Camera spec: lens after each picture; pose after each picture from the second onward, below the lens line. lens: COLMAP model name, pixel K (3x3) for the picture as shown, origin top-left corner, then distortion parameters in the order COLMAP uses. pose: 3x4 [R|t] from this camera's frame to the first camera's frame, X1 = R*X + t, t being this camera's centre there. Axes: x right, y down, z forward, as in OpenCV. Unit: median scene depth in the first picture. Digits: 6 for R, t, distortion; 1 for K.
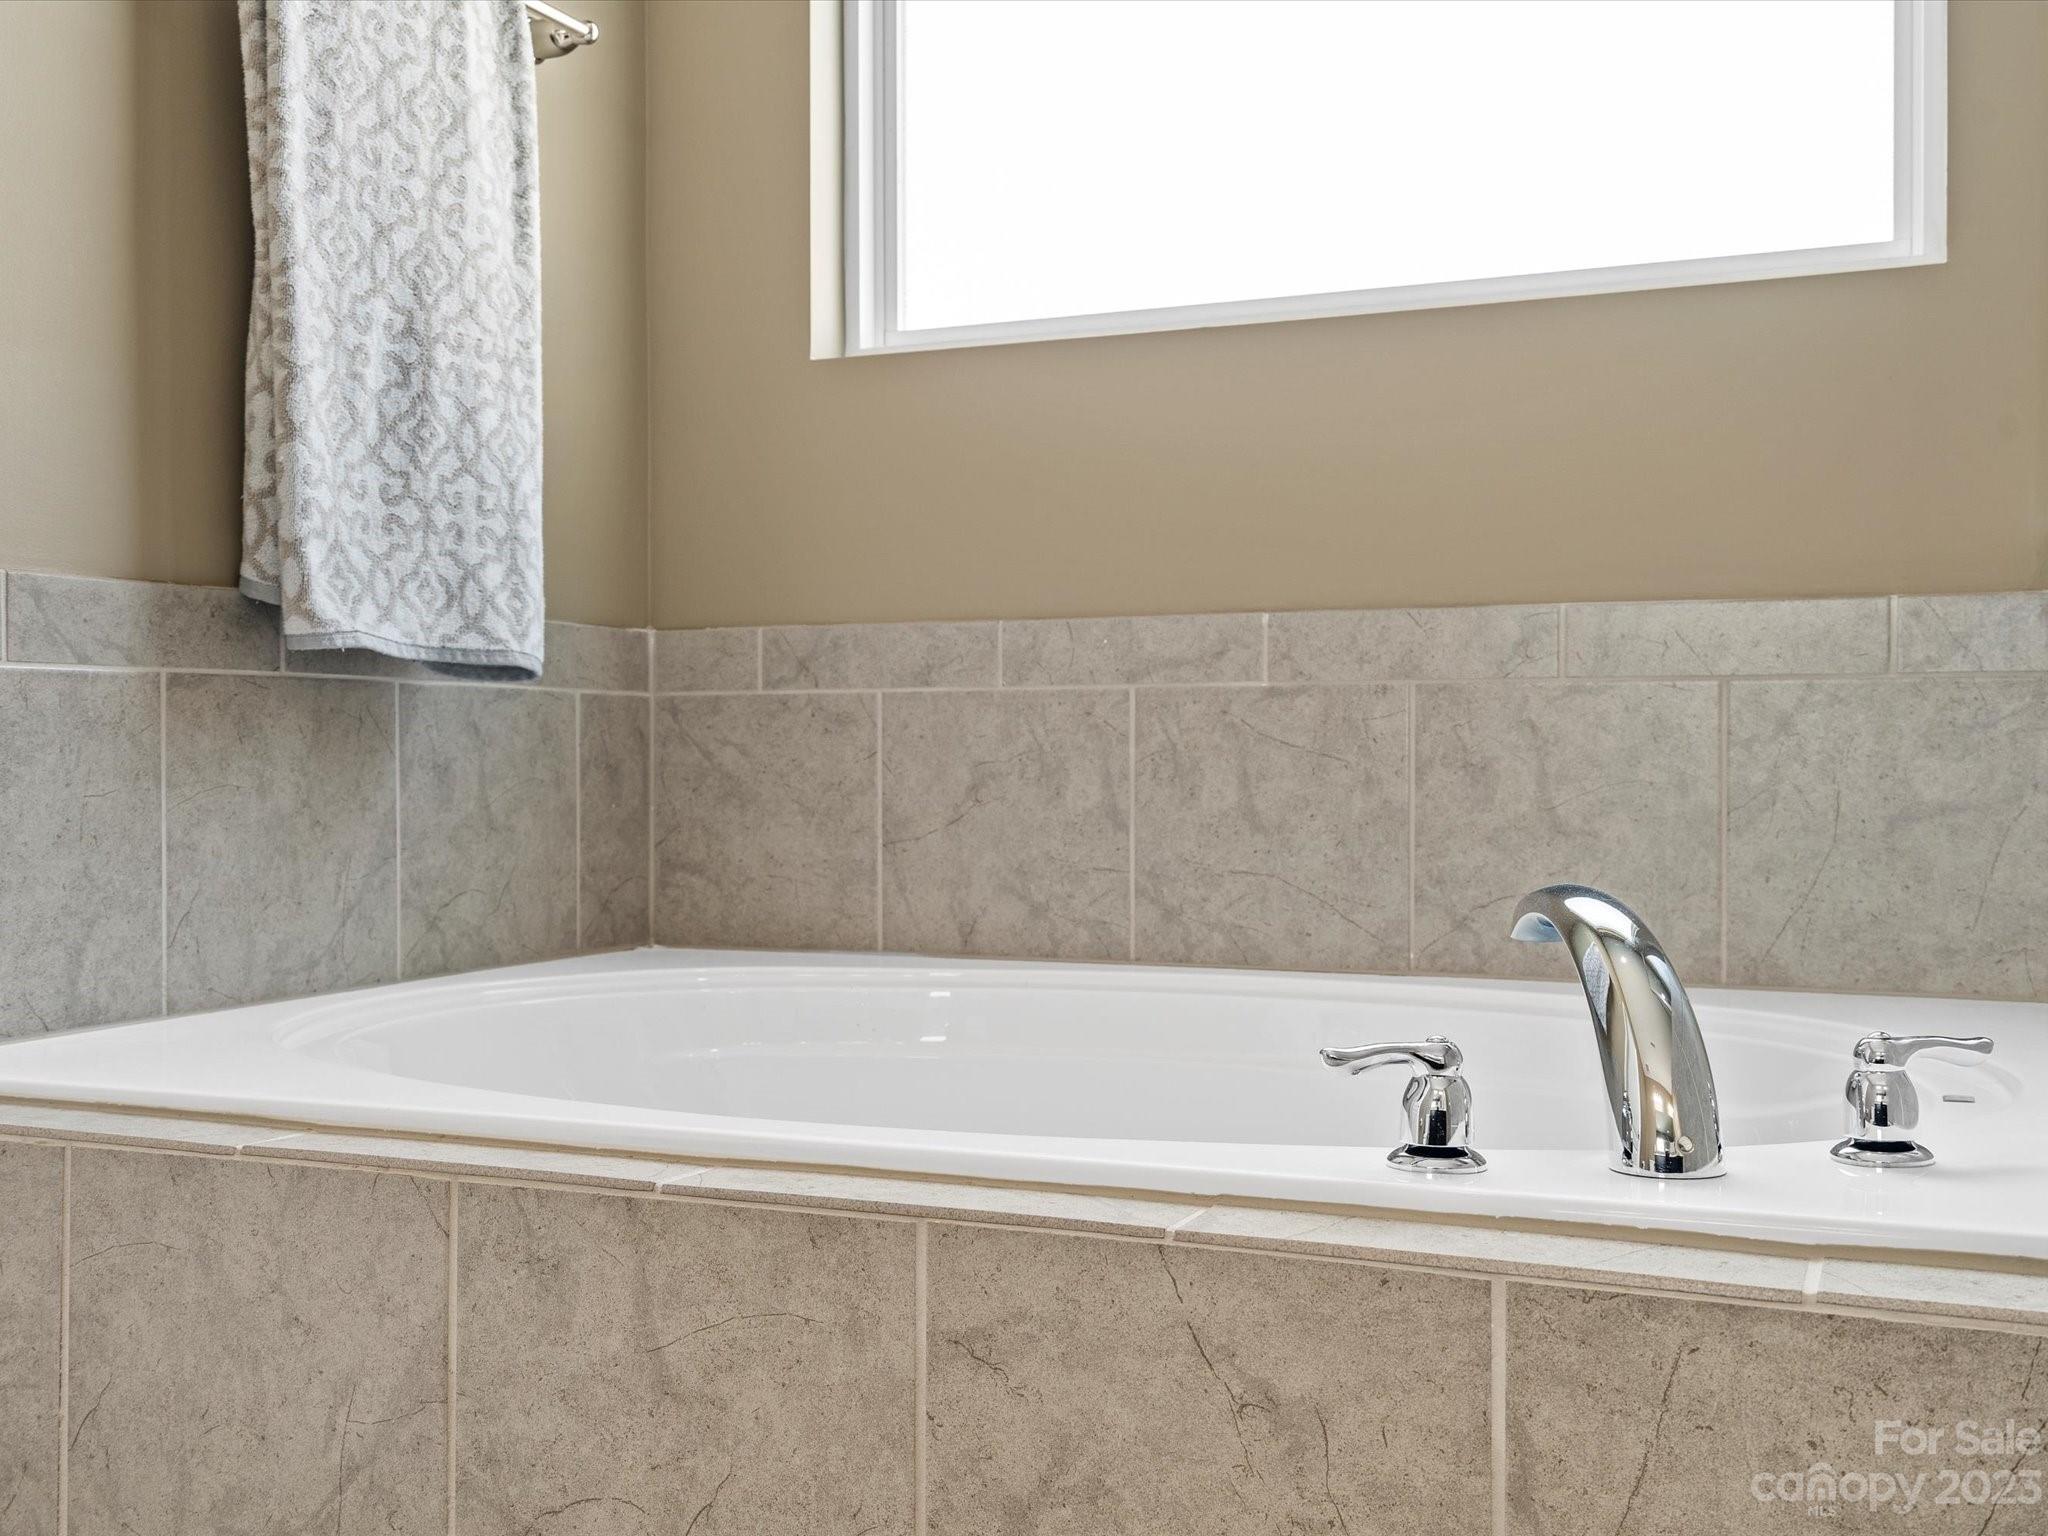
lens RADIAL K [[2096.5, 0, 1035.0], [0, 2096.5, 756.4], [0, 0, 1]] dist [0.007298, 0.000000]
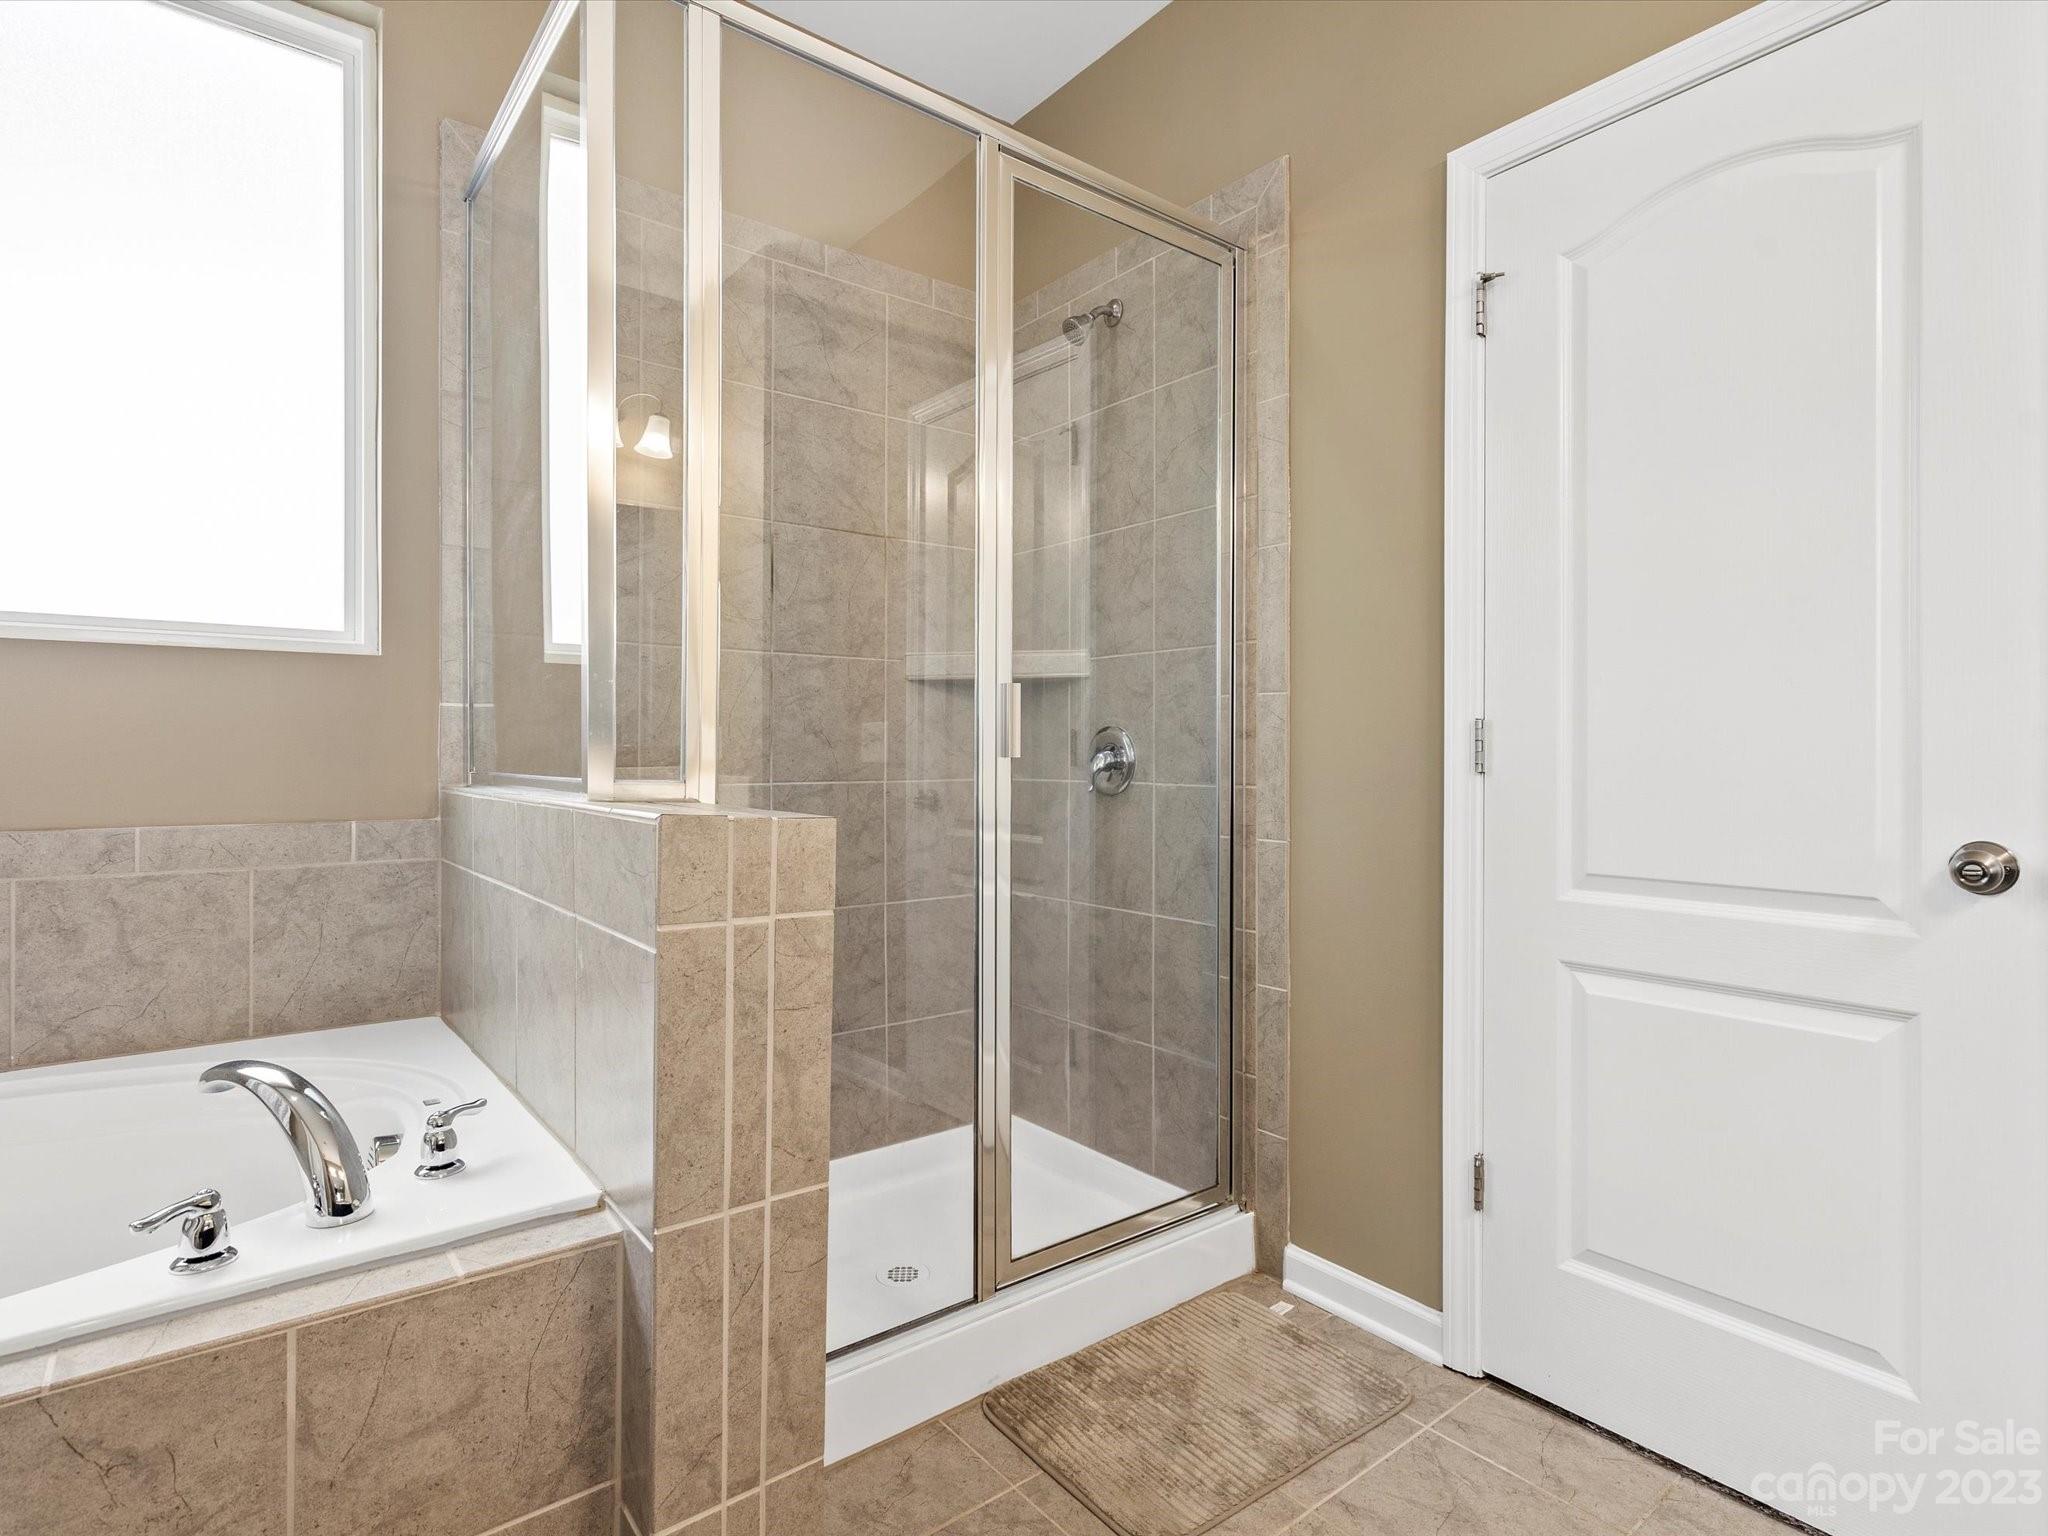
lens RADIAL K [[1056.4, 0, 1025.9], [0, 1056.4, 770.3], [0, 0, 1]] dist [-0.006501, 0.002556]
pose [[0.490889, -0.004826, 0.871209, -0.204529], [0.002164, 0.999988, 0.004320, -0.189712], [-0.871220, -0.000236, 0.490893, -0.038772]]
